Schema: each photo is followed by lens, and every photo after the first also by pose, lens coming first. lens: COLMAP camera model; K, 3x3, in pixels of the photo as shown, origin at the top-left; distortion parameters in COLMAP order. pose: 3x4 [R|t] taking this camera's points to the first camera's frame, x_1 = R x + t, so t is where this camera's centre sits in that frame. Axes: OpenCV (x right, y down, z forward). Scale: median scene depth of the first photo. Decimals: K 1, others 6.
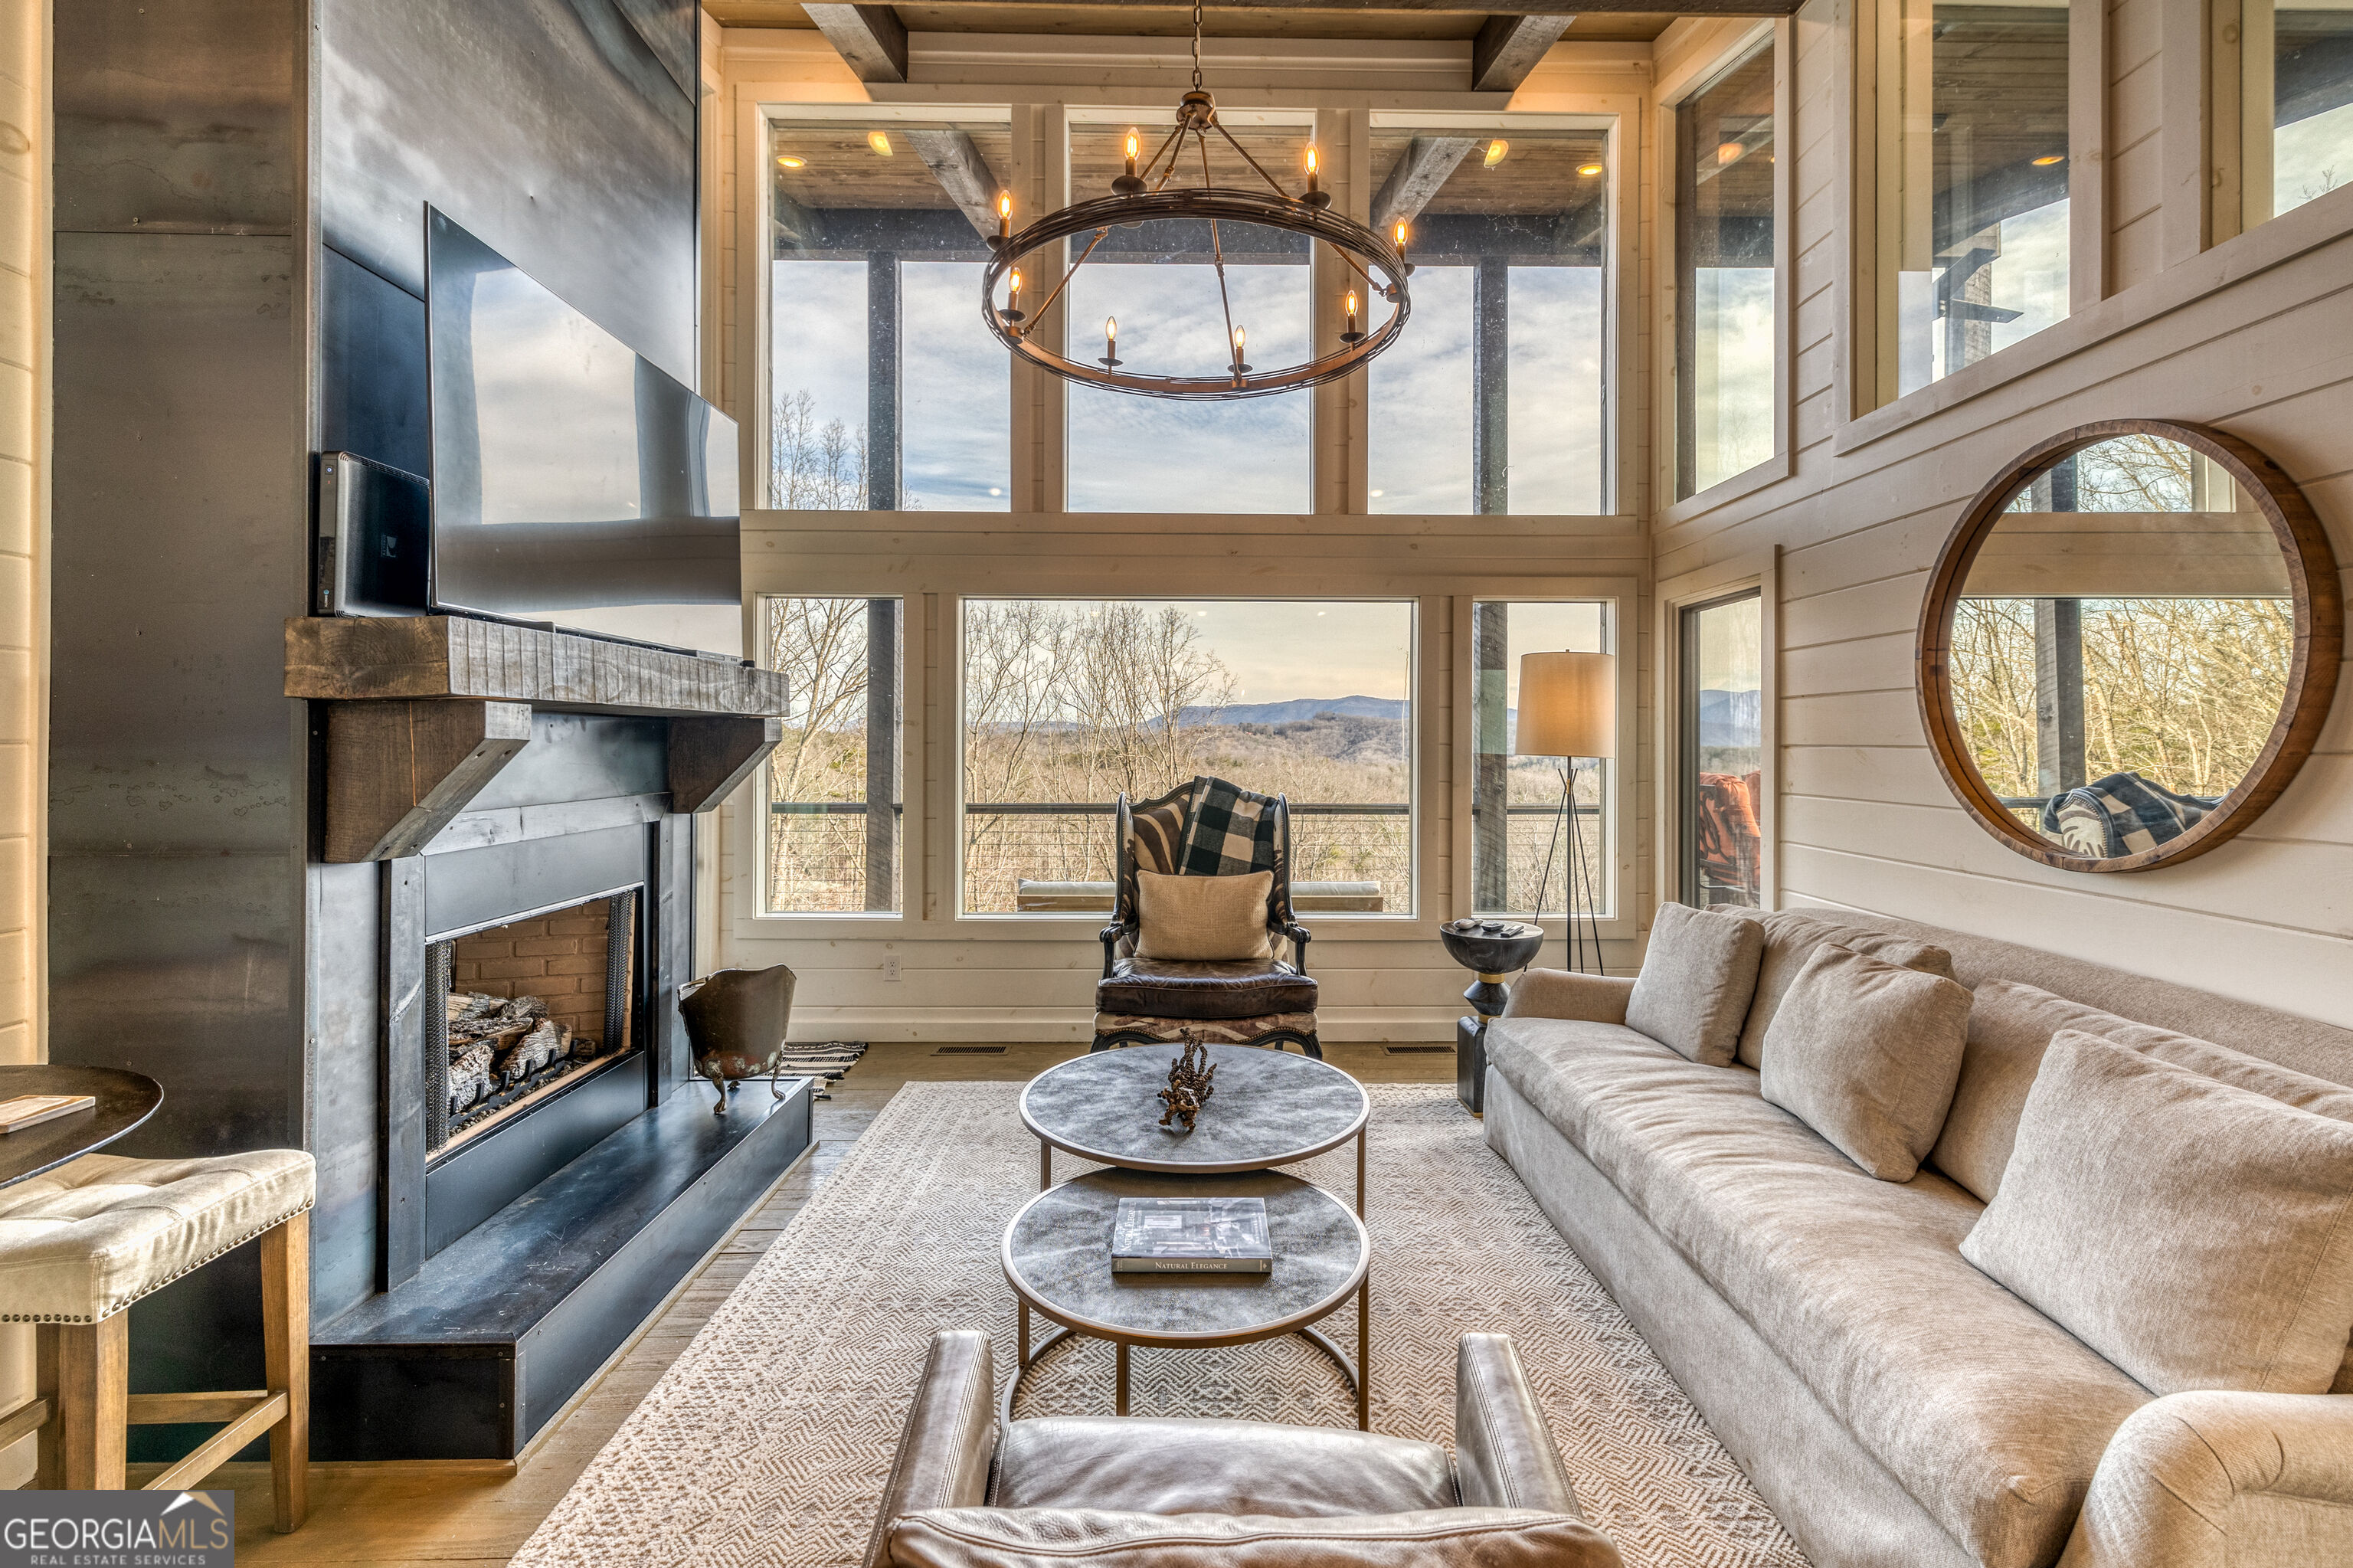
lens RADIAL K [[1027.1, 0, 1177.0], [0, 1027.1, 742.7], [0, 0, 1]] dist [-0.003498, 0.001345]
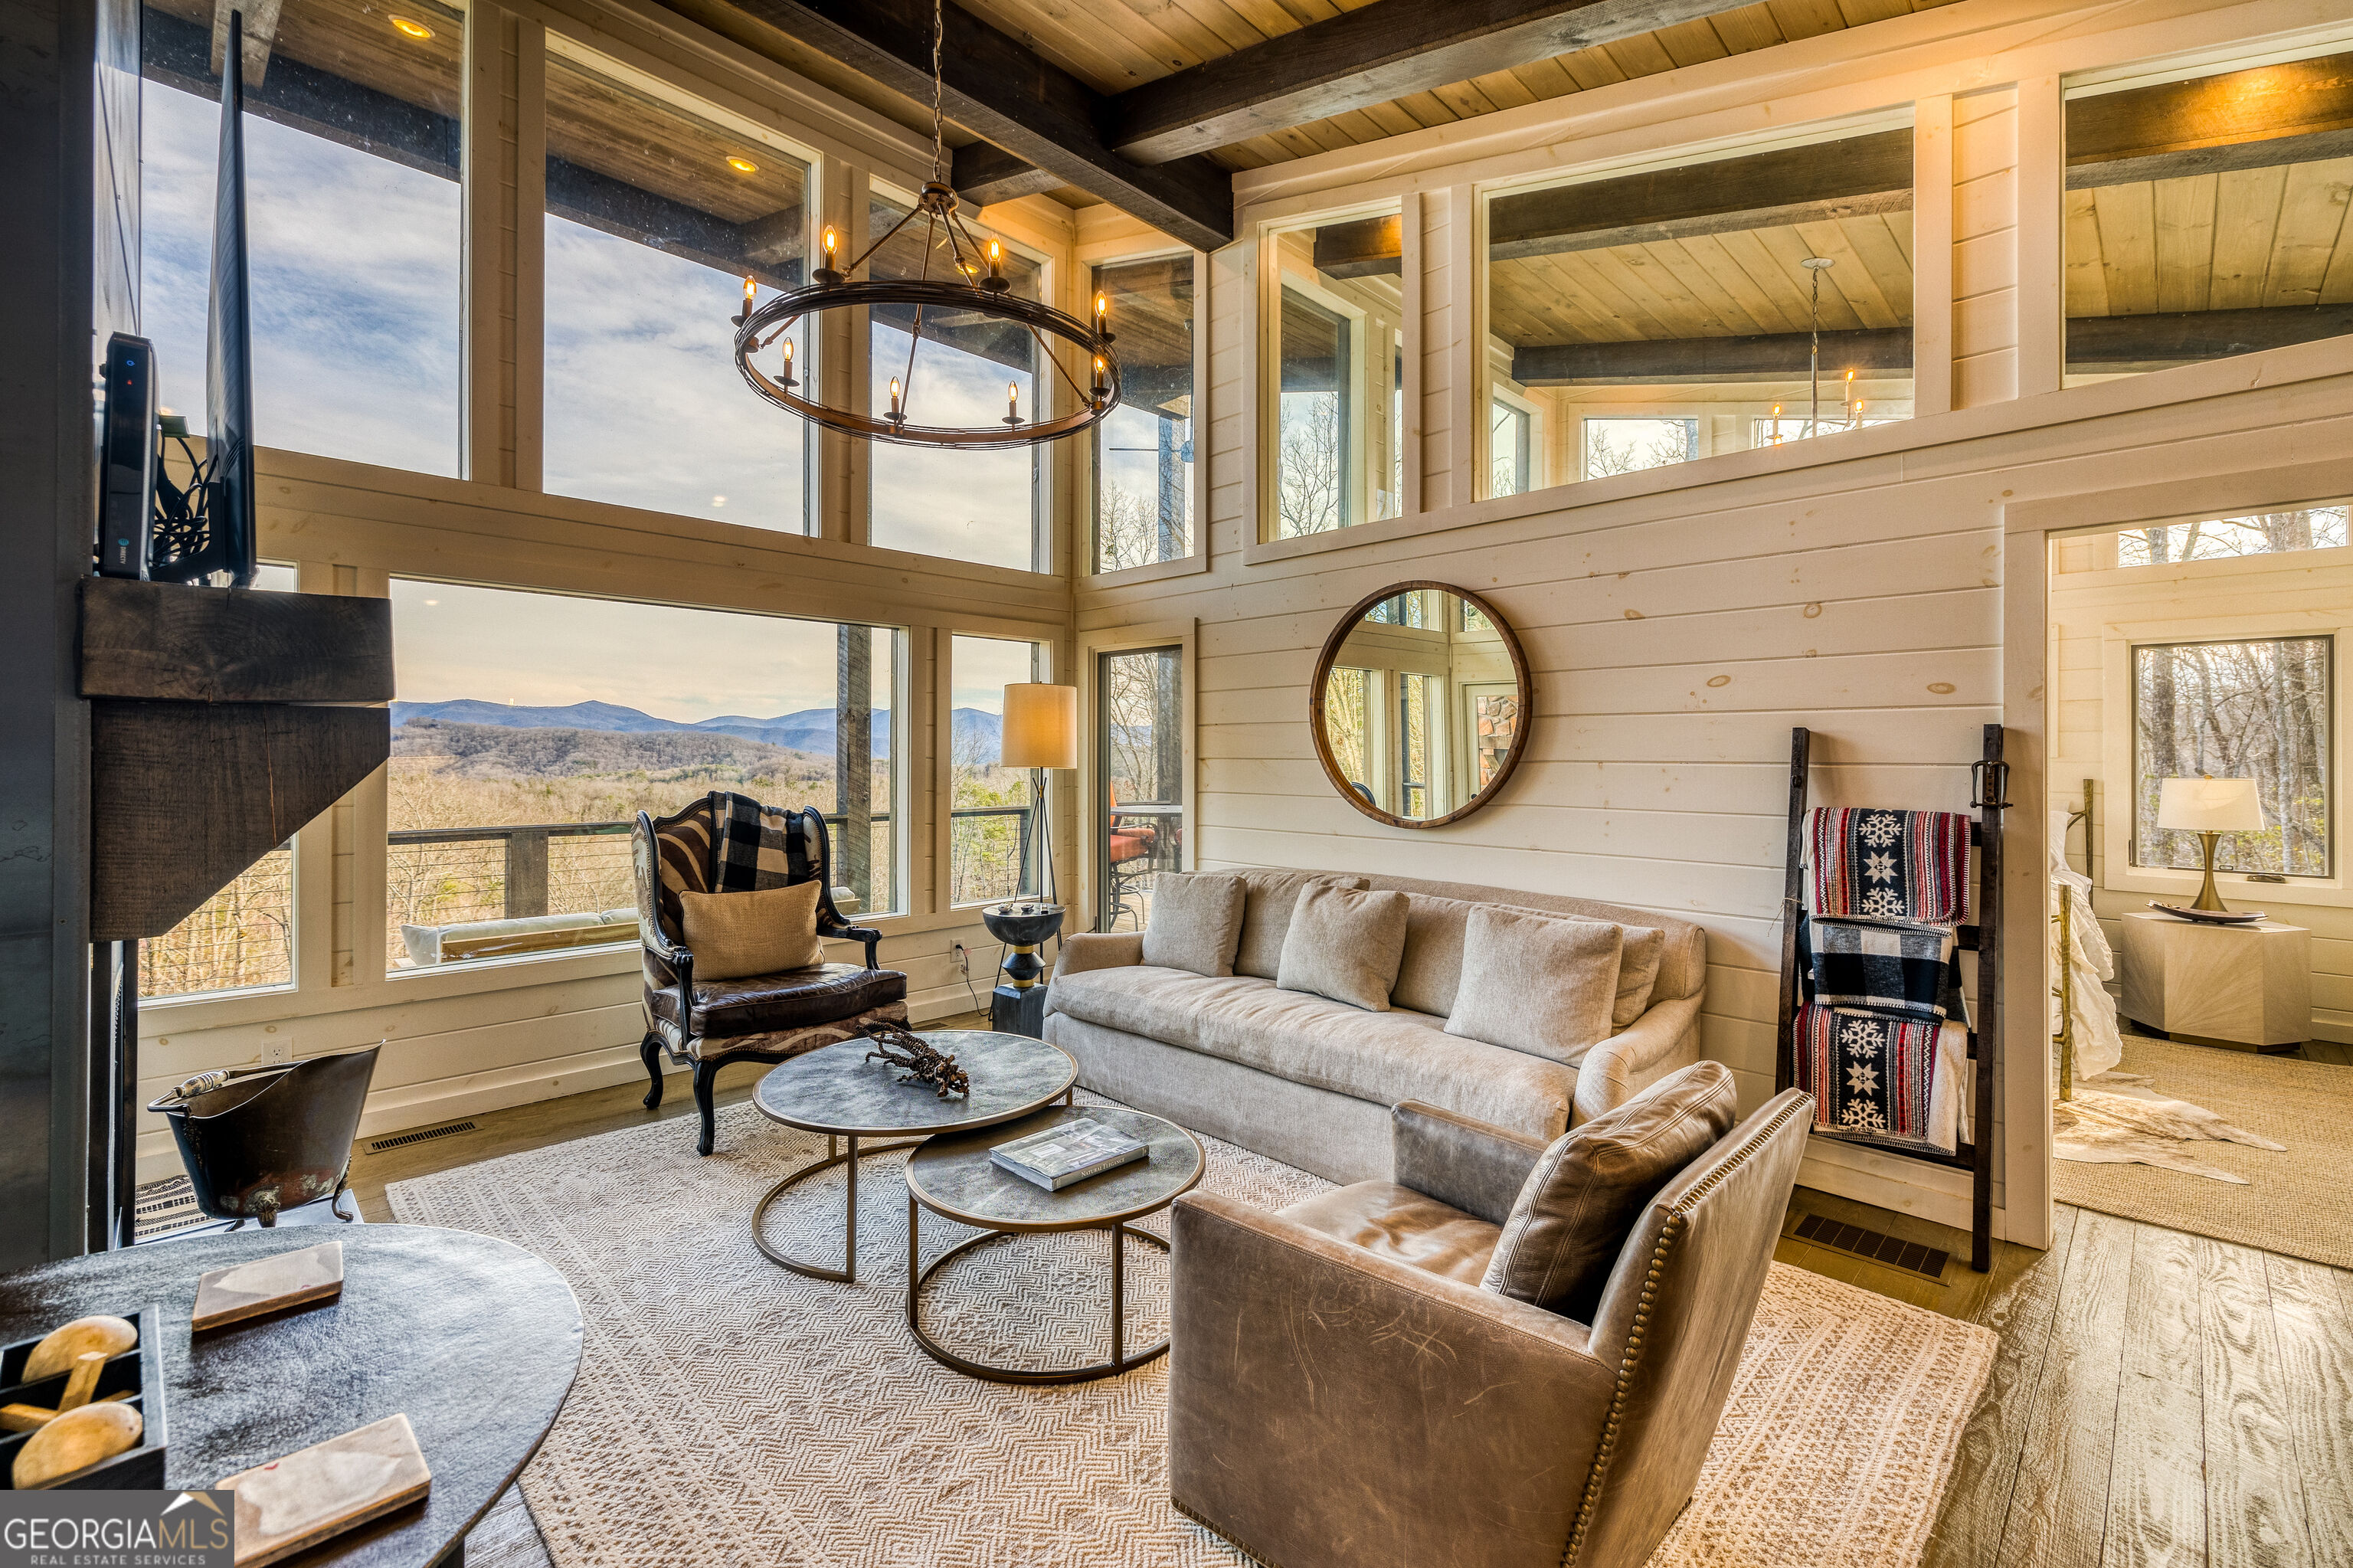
lens RADIAL K [[1027.1, 0, 1147.6], [0, 1027.1, 751.2], [0, 0, 1]] dist [-0.003498, 0.001345]
pose [[0.716752, 0.001694, 0.697326, -0.452694], [0.000687, 0.999995, -0.003136, -0.002797], [-0.697328, 0.002727, 0.716747, 0.022647]]
